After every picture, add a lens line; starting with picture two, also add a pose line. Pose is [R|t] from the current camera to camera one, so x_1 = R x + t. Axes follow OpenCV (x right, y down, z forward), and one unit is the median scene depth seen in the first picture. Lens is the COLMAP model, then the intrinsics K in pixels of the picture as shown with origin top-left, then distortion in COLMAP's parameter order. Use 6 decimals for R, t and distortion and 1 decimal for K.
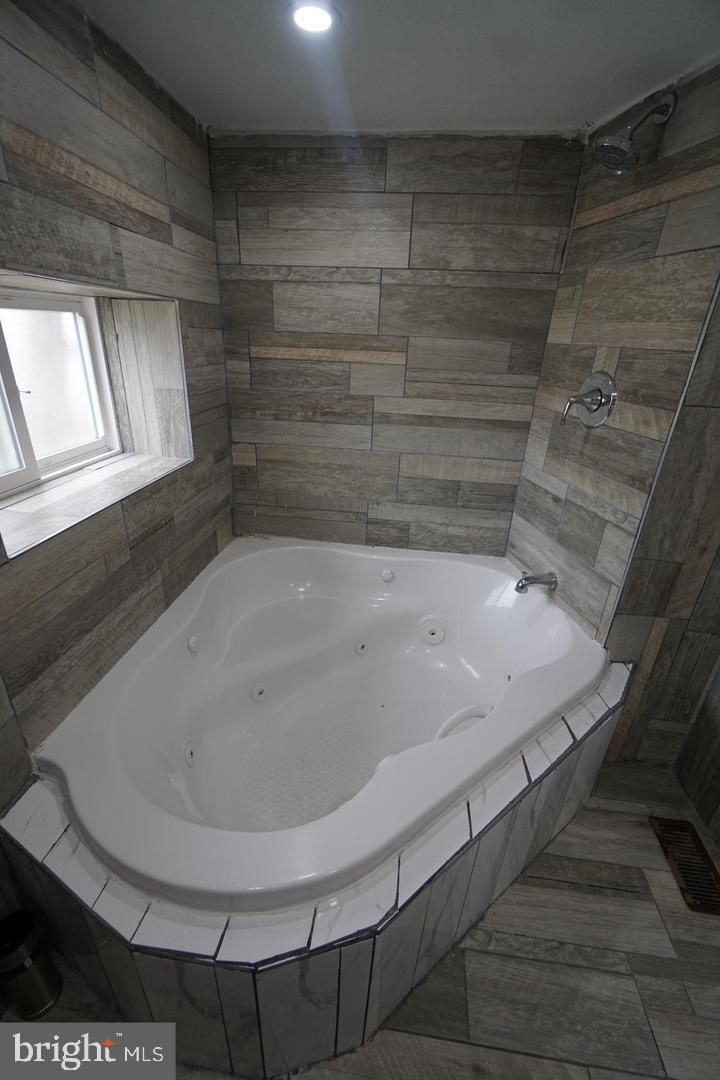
lens RADIAL K [[465.5, 0, 358.8], [0, 465.5, 551.6], [0, 0, 1]] dist [-0.011114, 0.006348]
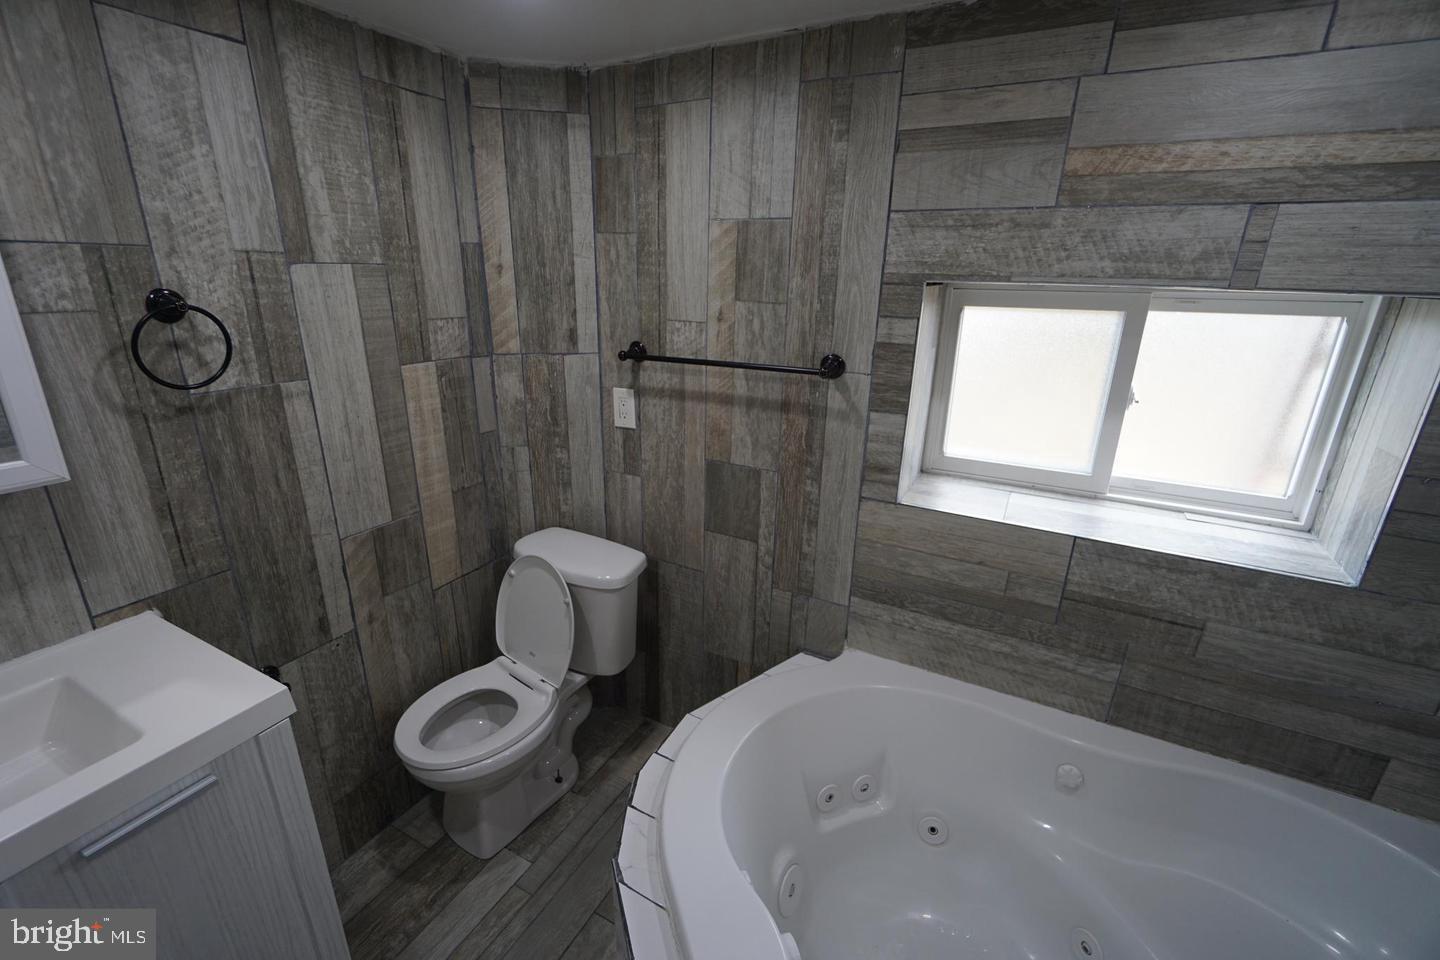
lens RADIAL K [[620.6, 0, 709.7], [0, 620.6, 479.8], [0, 0, 1]] dist [-0.011114, 0.006348]
pose [[-0.366589, 0.254039, -0.895029, 0.739815], [-0.422527, 0.811616, 0.403423, -0.407011], [0.828905, 0.526064, -0.190191, 0.731575]]
